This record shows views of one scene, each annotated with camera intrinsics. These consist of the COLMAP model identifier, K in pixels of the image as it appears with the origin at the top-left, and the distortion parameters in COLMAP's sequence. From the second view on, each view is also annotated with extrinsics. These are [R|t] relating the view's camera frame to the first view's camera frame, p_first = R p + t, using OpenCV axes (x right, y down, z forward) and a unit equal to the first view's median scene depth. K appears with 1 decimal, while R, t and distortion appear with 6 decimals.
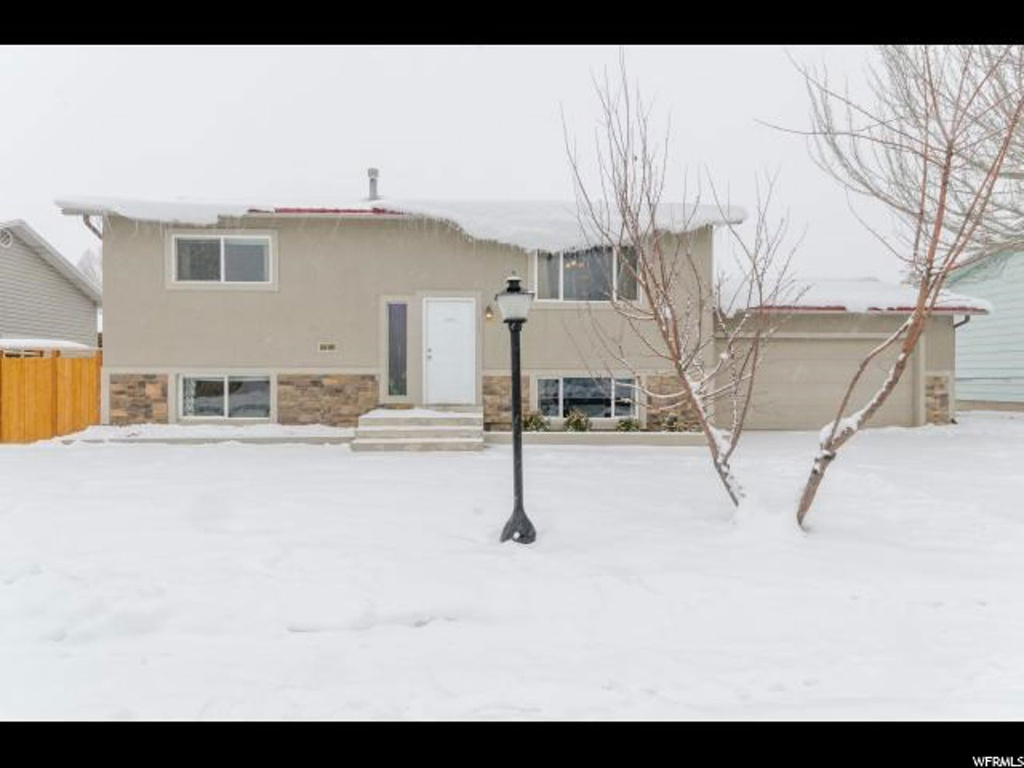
lens RADIAL K [[614.1, 0, 510.9], [0, 614.1, 392.3], [0, 0, 1]] dist [-0.000607, -0.000354]
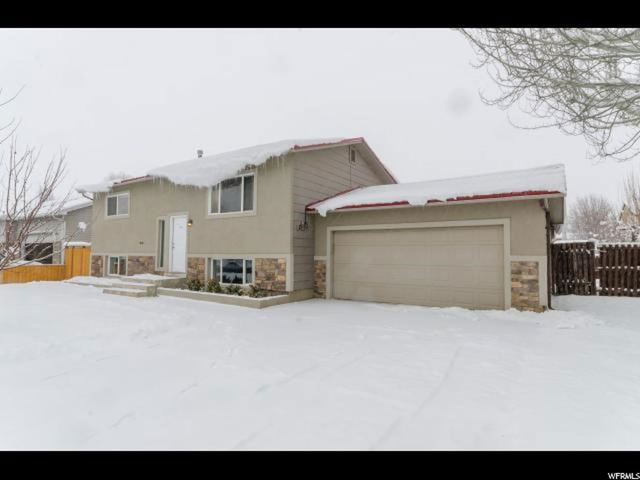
lens RADIAL K [[386.3, 0, 288.3], [0, 386.3, 239.1], [0, 0, 1]] dist [-0.000441, -0.000151]
pose [[0.768811, -0.021572, -0.639112, 0.923575], [-0.018769, 0.998239, -0.056273, -0.022503], [0.639201, 0.055259, 0.767052, 0.313762]]
